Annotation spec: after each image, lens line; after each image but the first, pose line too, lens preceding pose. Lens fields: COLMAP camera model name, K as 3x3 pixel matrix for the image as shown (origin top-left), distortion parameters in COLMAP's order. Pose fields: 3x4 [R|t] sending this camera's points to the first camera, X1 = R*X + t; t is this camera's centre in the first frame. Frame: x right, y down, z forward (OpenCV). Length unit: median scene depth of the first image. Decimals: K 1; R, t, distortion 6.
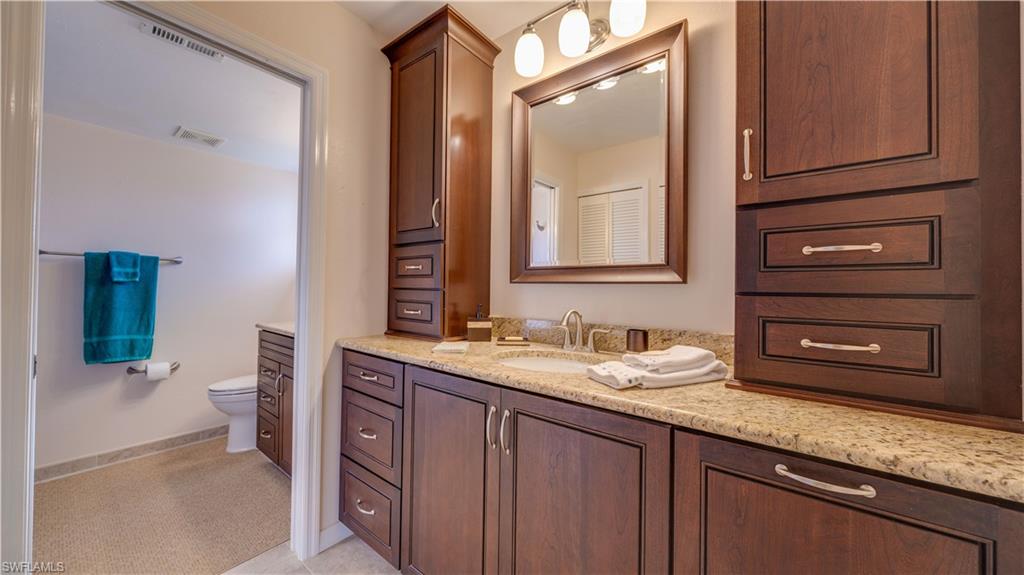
lens RADIAL K [[356.2, 0, 512.3], [0, 356.2, 287.7], [0, 0, 1]] dist [-0.008018, 0.000168]
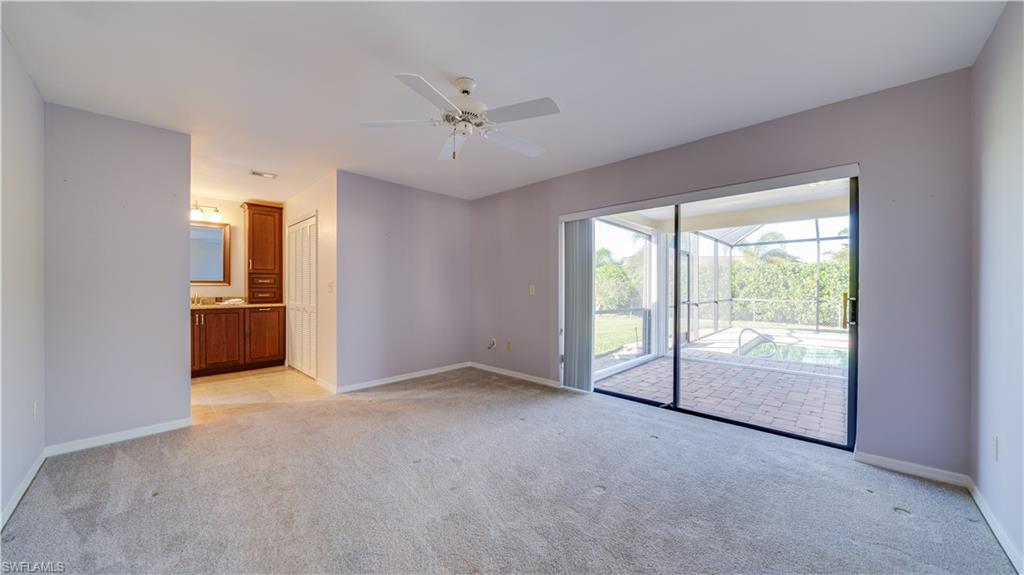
lens RADIAL K [[356.2, 0, 511.1], [0, 356.2, 286.4], [0, 0, 1]] dist [-0.008018, 0.000168]
pose [[0.092636, -0.009819, 0.995652, -4.823988], [-0.006727, 0.999922, 0.010487, -0.101288], [-0.995677, -0.007669, 0.092563, -3.877065]]
